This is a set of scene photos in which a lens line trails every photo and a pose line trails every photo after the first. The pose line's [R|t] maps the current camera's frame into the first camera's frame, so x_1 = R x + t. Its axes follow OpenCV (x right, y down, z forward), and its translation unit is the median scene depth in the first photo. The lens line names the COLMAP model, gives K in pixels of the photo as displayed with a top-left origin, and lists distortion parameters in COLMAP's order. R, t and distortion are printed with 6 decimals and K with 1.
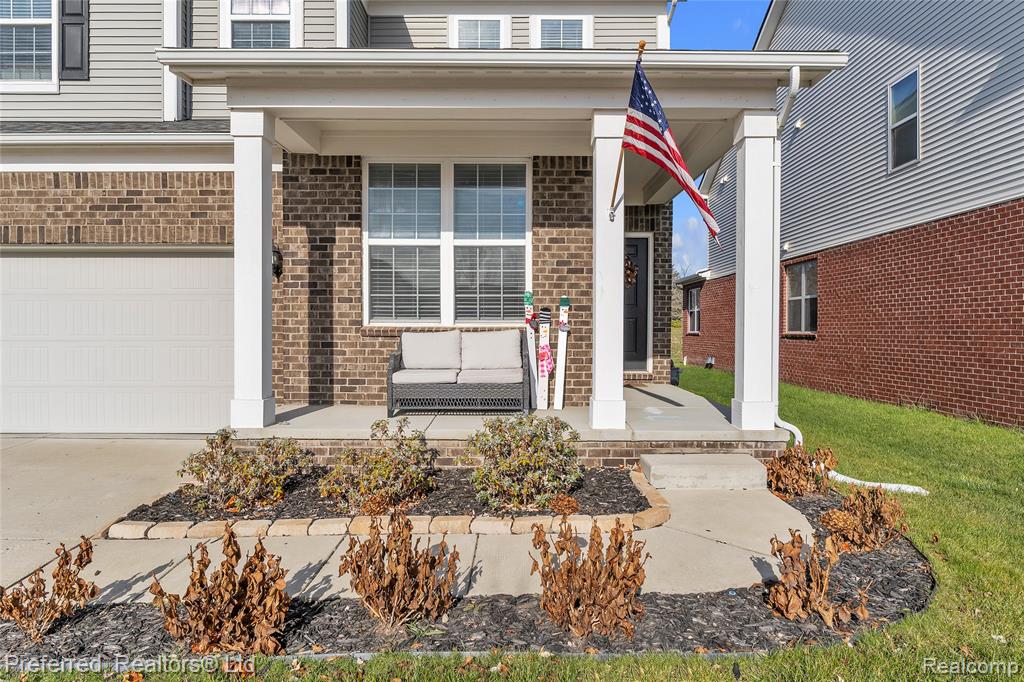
lens RADIAL K [[644.4, 0, 487.9], [0, 644.4, 350.4], [0, 0, 1]] dist [-0.006062, 0.001389]
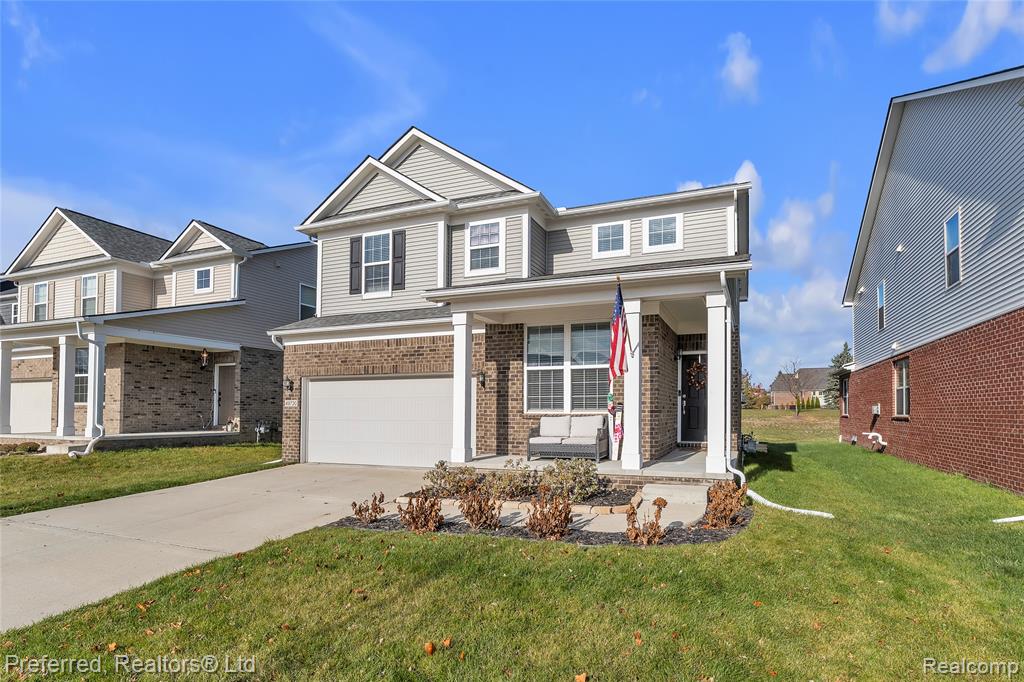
lens RADIAL K [[511.8, 0, 517.0], [0, 511.8, 412.9], [0, 0, 1]] dist [-0.002710, -0.000351]
pose [[0.929420, -0.001765, -0.369019, 0.338623], [-0.009291, 0.999560, -0.028183, 0.003291], [0.368906, 0.029623, 0.928994, -0.391247]]
